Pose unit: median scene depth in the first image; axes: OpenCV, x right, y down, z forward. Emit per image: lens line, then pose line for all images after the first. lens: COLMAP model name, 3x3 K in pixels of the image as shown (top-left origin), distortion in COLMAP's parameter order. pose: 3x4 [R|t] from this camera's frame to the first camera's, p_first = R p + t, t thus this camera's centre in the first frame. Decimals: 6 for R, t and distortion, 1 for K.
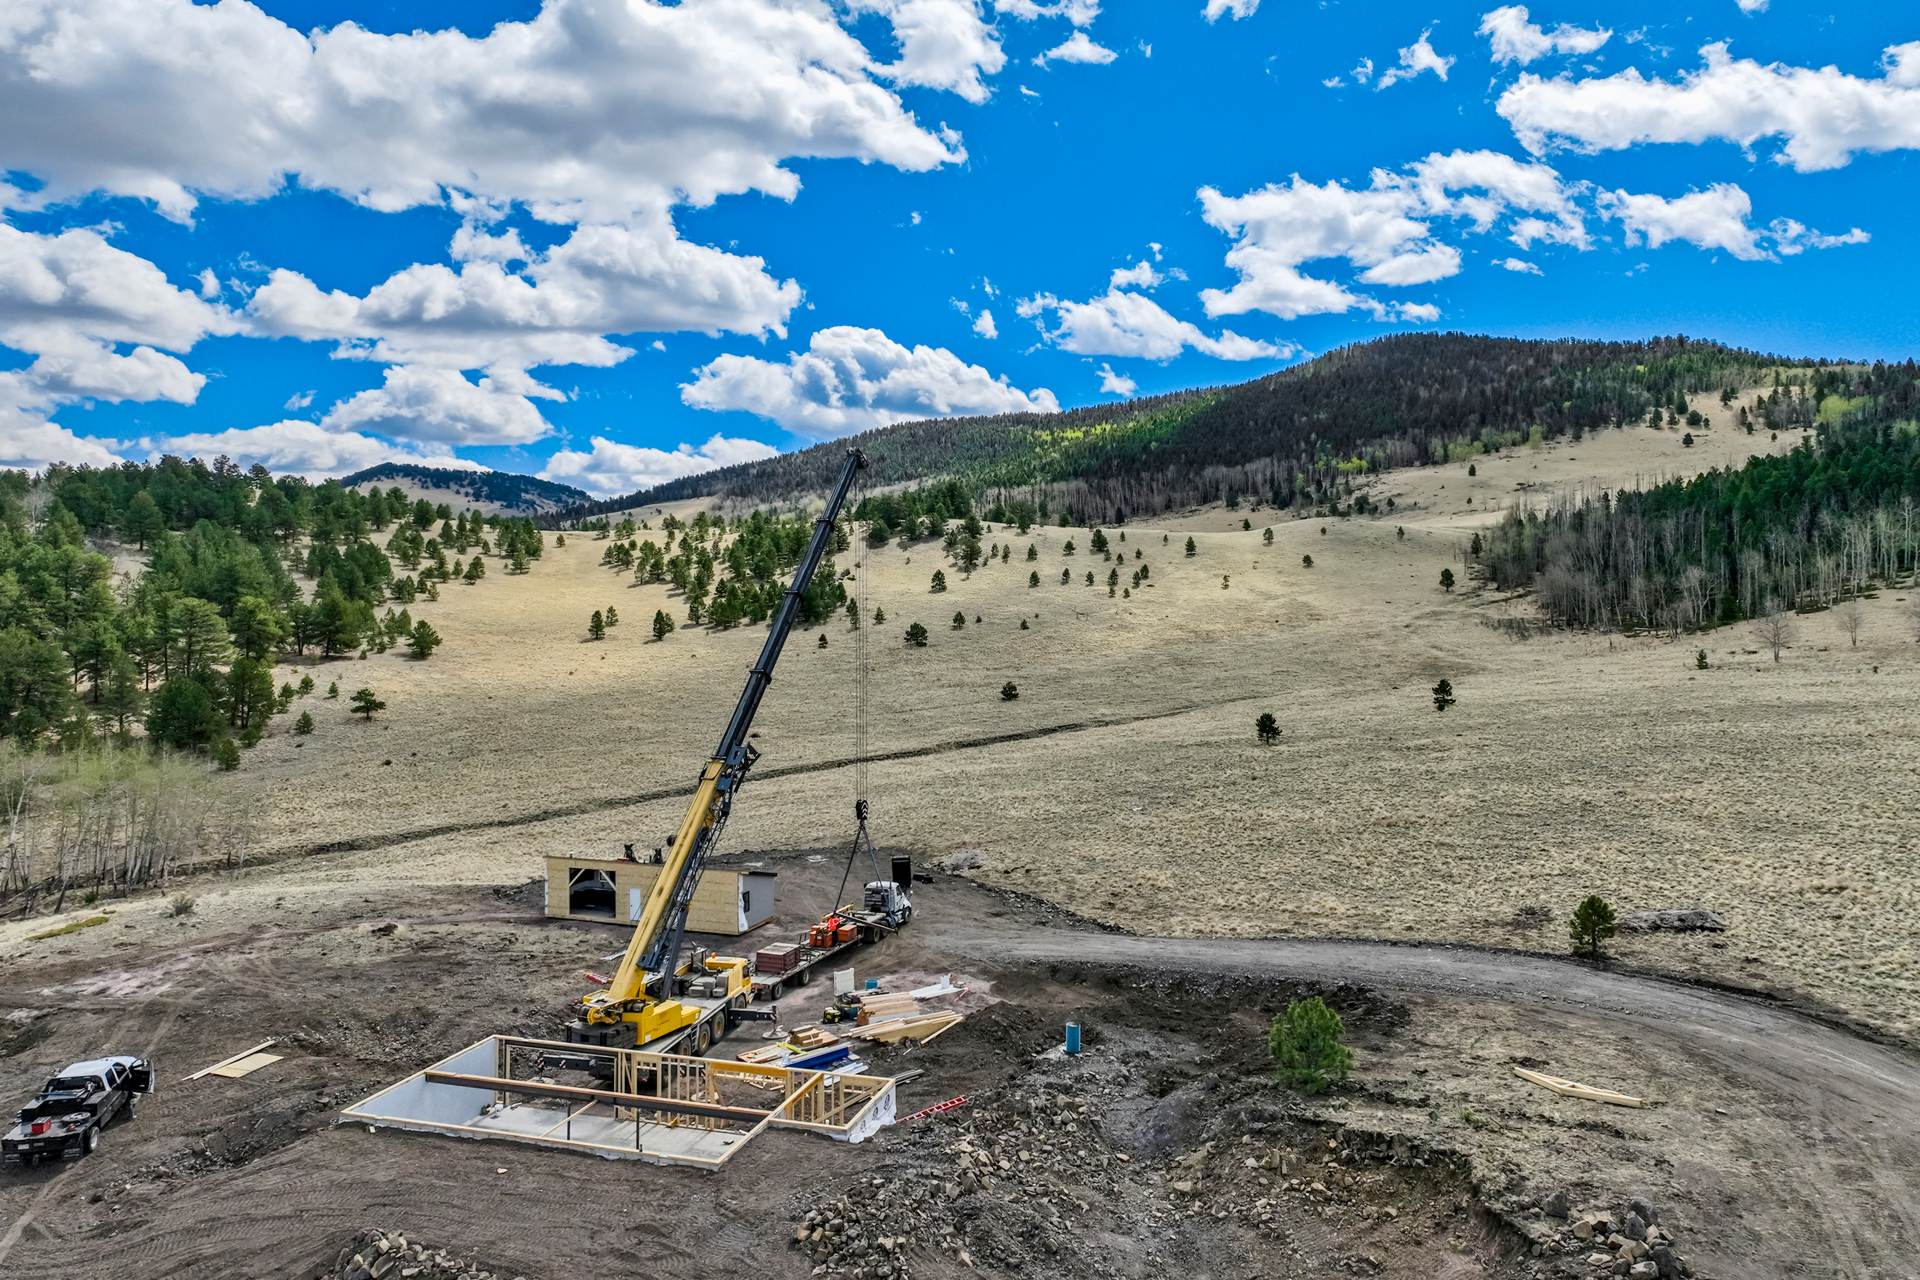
lens RADIAL K [[1338.9, 0, 966.0], [0, 1338.9, 557.2], [0, 0, 1]] dist [-0.004373, 0.013404]
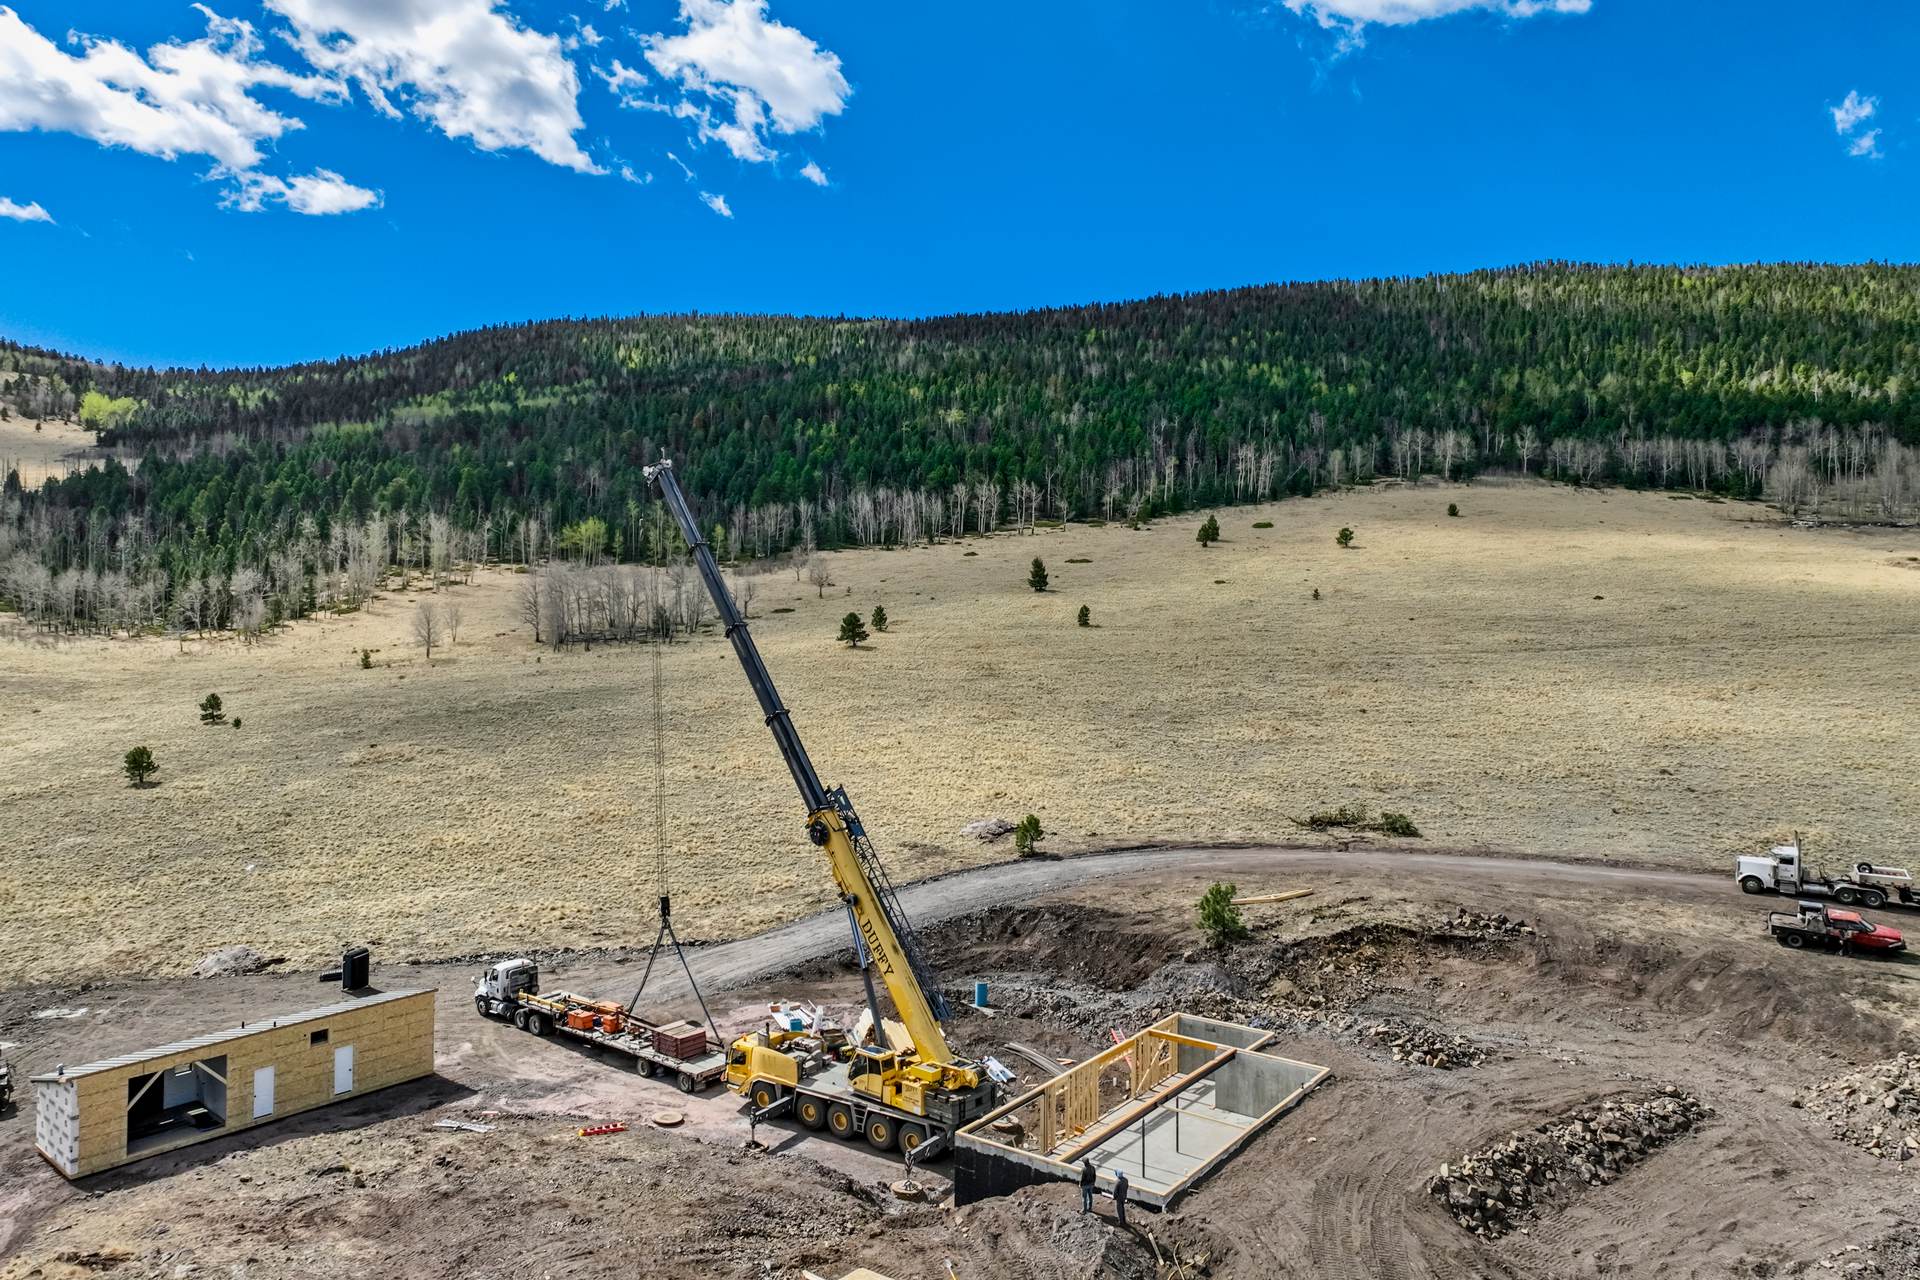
lens RADIAL K [[1341.4, 0, 965.9], [0, 1341.4, 551.8], [0, 0, 1]] dist [0.005244, 0.003607]
pose [[0.334627, 0.027958, 0.941936, -0.188365], [-0.029026, 0.999391, -0.019352, -0.002357], [-0.941904, -0.020865, 0.335235, 0.109111]]
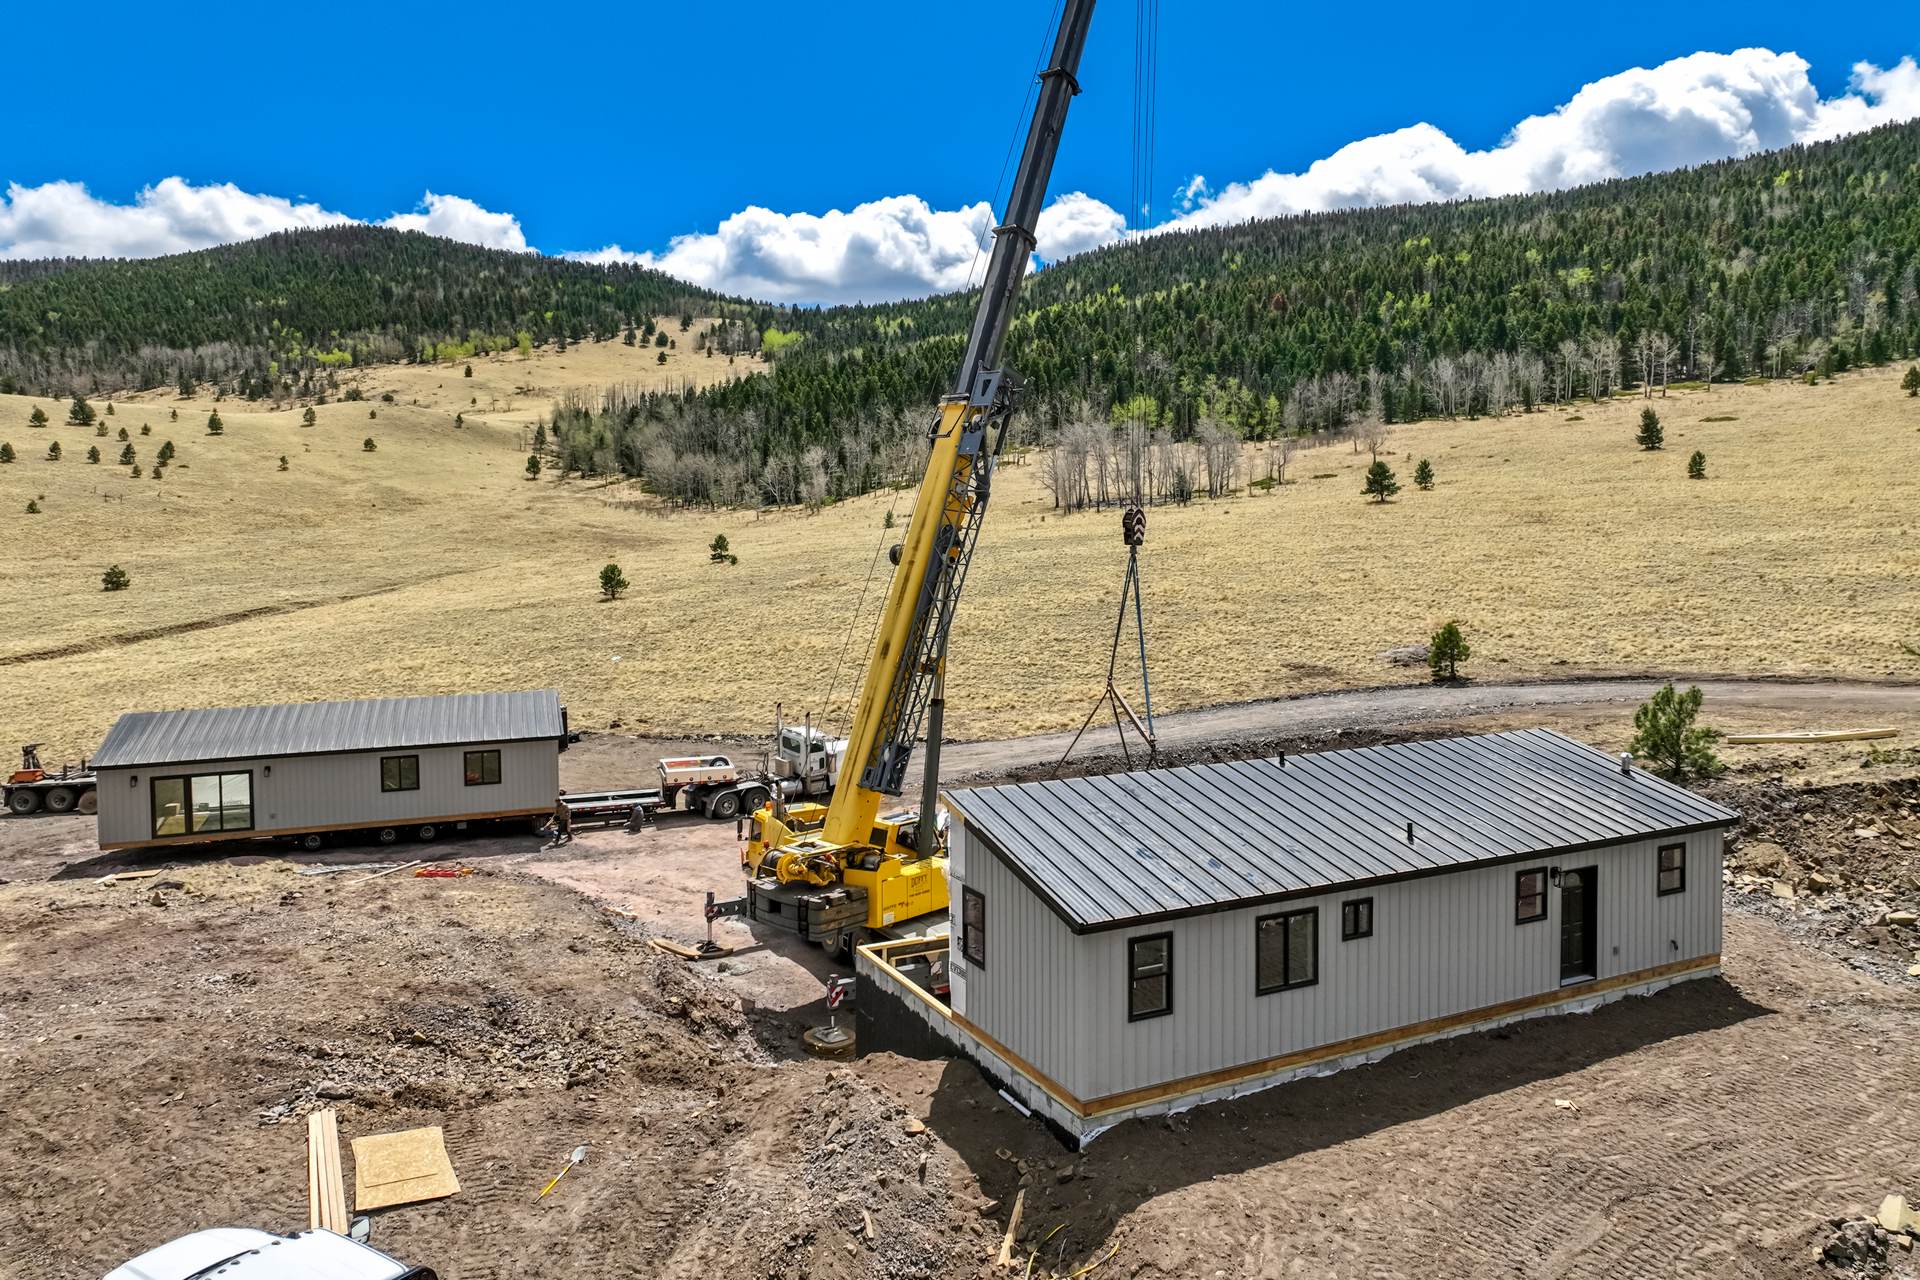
lens RADIAL K [[1345.9, 0, 965.9], [0, 1345.9, 554.5], [0, 0, 1]] dist [0.002592, 0.011119]
pose [[0.719158, -0.022064, 0.694496, -0.103318], [-0.017812, 0.998582, 0.050169, 0.029103], [-0.694618, -0.048449, 0.717745, 0.096920]]
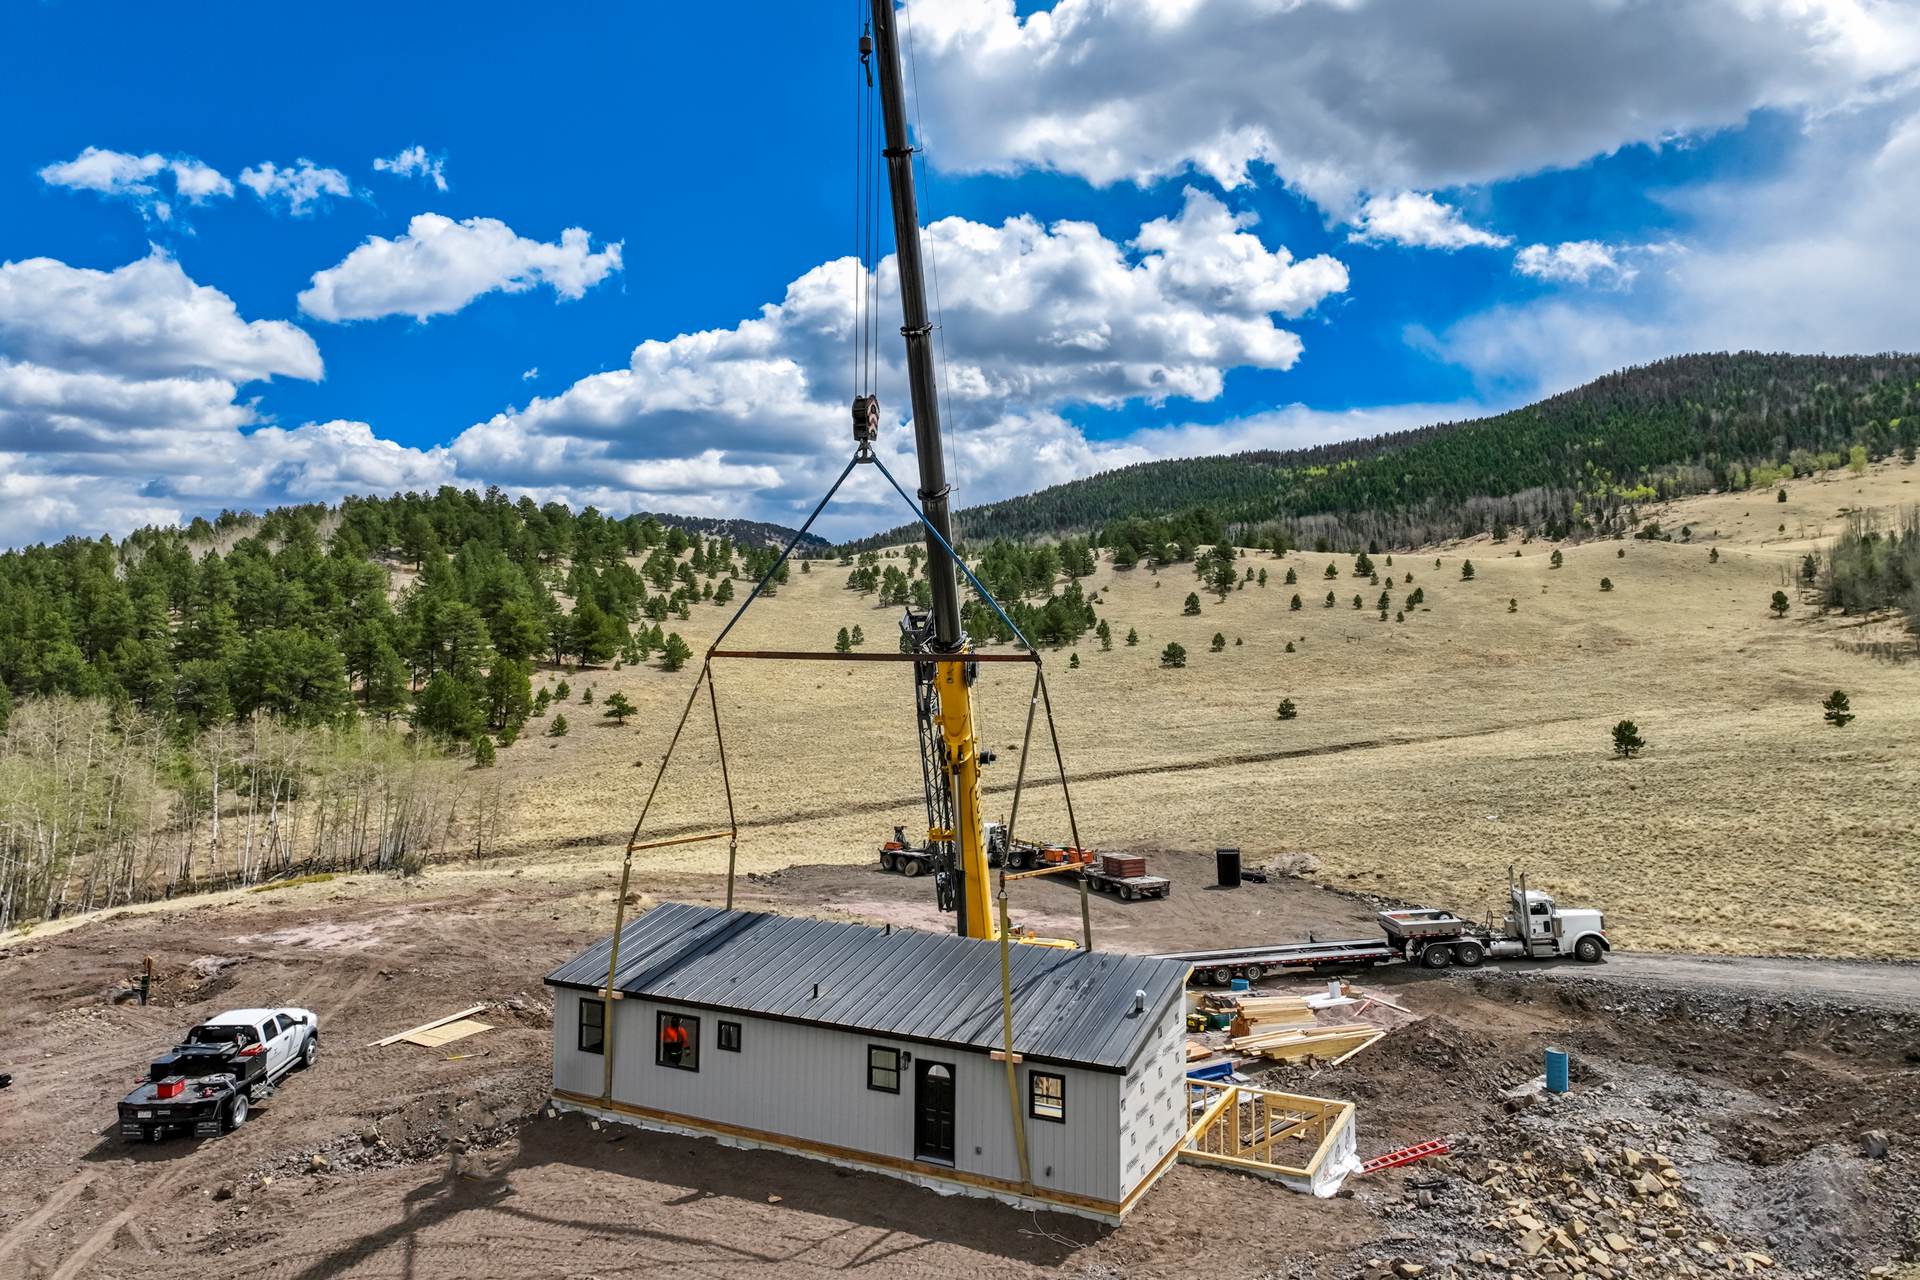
lens RADIAL K [[1341.4, 0, 965.9], [0, 1341.4, 551.8], [0, 0, 1]] dist [0.005244, 0.003607]
pose [[0.985221, -0.005830, -0.171188, -0.017746], [-0.000950, 0.999219, -0.039498, 0.020915], [0.171284, 0.039077, 0.984446, 0.044447]]
